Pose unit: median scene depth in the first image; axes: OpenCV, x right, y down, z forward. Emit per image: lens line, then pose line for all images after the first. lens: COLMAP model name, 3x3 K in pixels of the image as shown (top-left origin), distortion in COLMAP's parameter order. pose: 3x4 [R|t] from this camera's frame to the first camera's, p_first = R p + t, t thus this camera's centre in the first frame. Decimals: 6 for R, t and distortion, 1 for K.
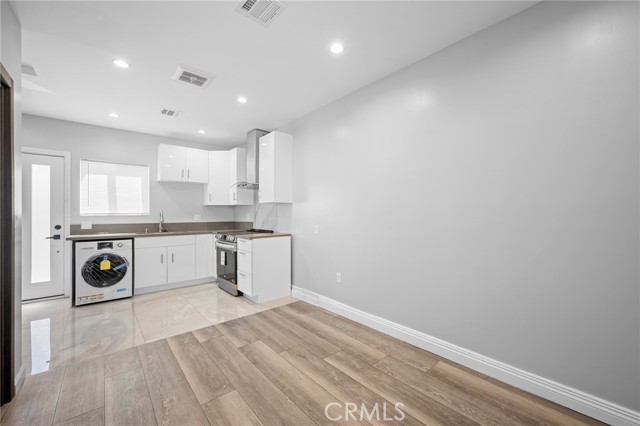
lens RADIAL K [[259.6, 0, 323.2], [0, 259.6, 213.1], [0, 0, 1]] dist [0.002195, -0.001092]
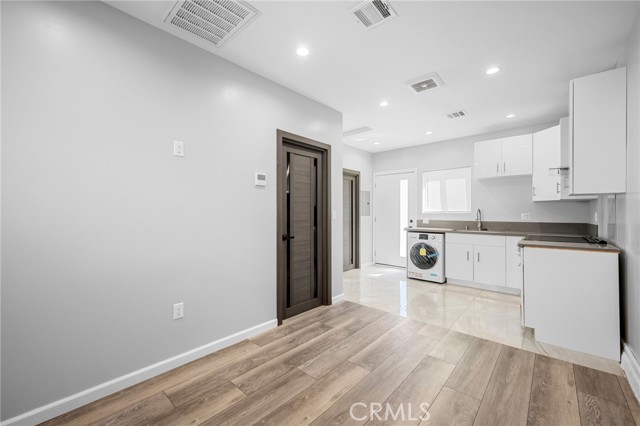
lens RADIAL K [[259.6, 0, 316.8], [0, 259.6, 211.0], [0, 0, 1]] dist [0.002195, -0.001092]
pose [[0.121871, -0.000994, -0.992545, 0.383308], [0.003490, 0.999994, -0.000572, -0.003628], [0.992540, -0.003394, 0.121873, 0.332907]]
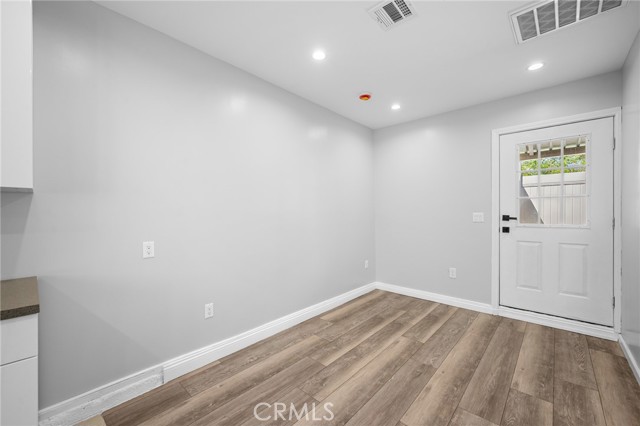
lens RADIAL K [[259.6, 0, 320.9], [0, 259.6, 214.7], [0, 0, 1]] dist [0.002195, -0.001092]
pose [[-0.124935, -0.000112, 0.992165, -0.611777], [0.002226, 0.999997, 0.000393, -0.008526], [-0.992162, 0.002257, -0.124934, 0.714890]]
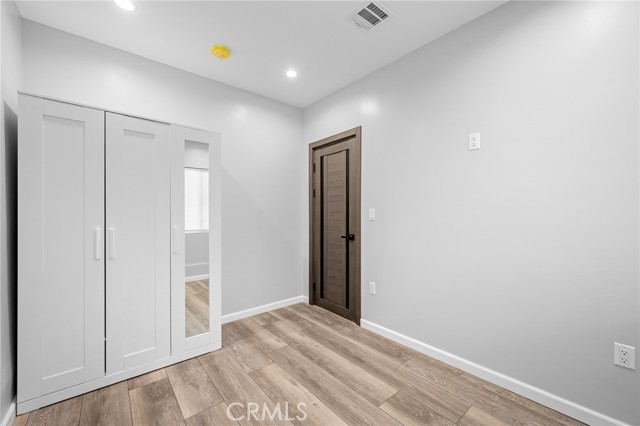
lens RADIAL K [[259.6, 0, 322.5], [0, 259.6, 218.4], [0, 0, 1]] dist [0.002195, -0.001092]
pose [[-0.999945, 0.004450, 0.009485, -0.494852], [0.004435, 0.999989, -0.001587, 0.025780], [-0.009492, -0.001545, -0.999954, 1.300665]]
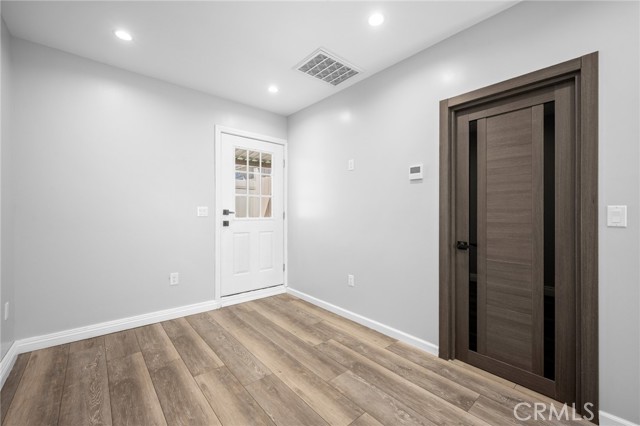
lens RADIAL K [[265.3, 0, 324.0], [0, 265.3, 212.8], [0, 0, 1]] dist [0.000411, 0.000008]
pose [[-0.999912, 0.000695, -0.013225, -0.147848], [0.000719, 0.999998, -0.001823, 0.007855], [0.013223, -0.001832, -0.999911, 0.941956]]
